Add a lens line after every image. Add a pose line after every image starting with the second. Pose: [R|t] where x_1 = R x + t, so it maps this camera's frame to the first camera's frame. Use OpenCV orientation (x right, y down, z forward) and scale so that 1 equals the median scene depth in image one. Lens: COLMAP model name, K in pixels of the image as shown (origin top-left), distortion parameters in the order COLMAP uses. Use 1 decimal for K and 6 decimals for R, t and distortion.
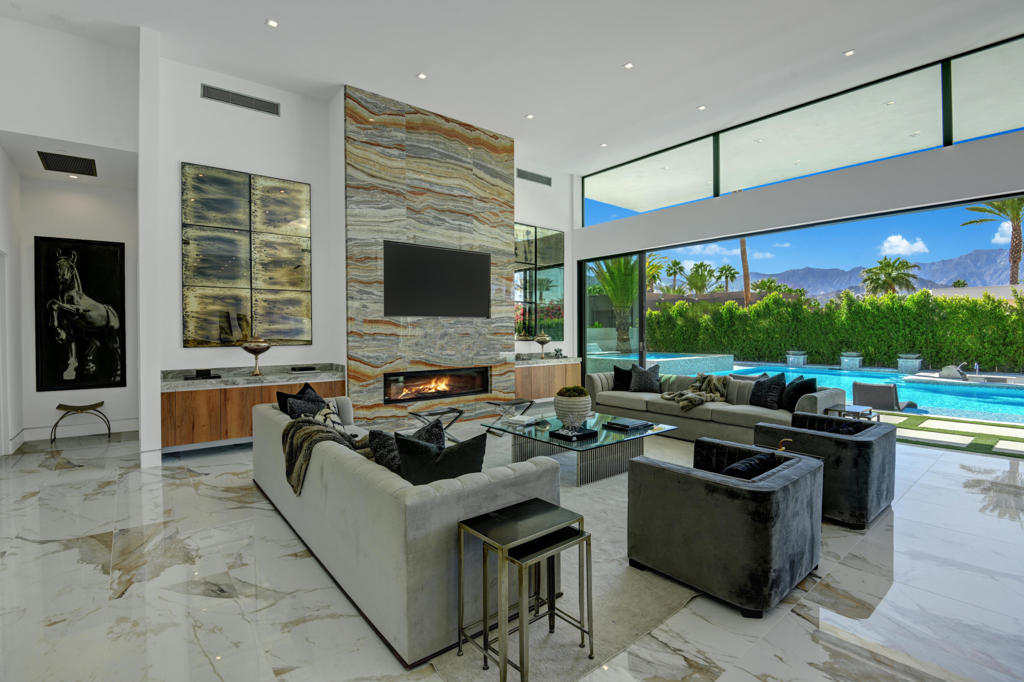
lens RADIAL K [[478.0, 0, 516.7], [0, 478.0, 340.2], [0, 0, 1]] dist [-0.011193, -0.009127]
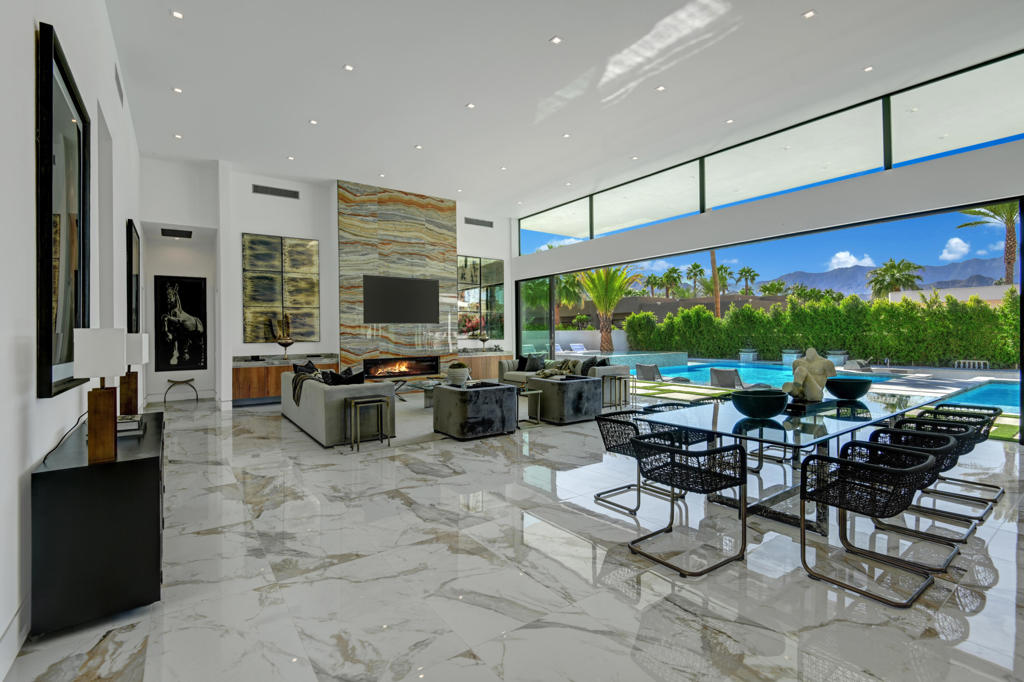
lens RADIAL K [[478.0, 0, 508.7], [0, 478.0, 342.5], [0, 0, 1]] dist [-0.011193, -0.009127]
pose [[0.996427, -0.004536, -0.084337, 0.330502], [0.004332, 0.999987, -0.002610, 0.020093], [0.084348, 0.002236, 0.996434, -0.530341]]
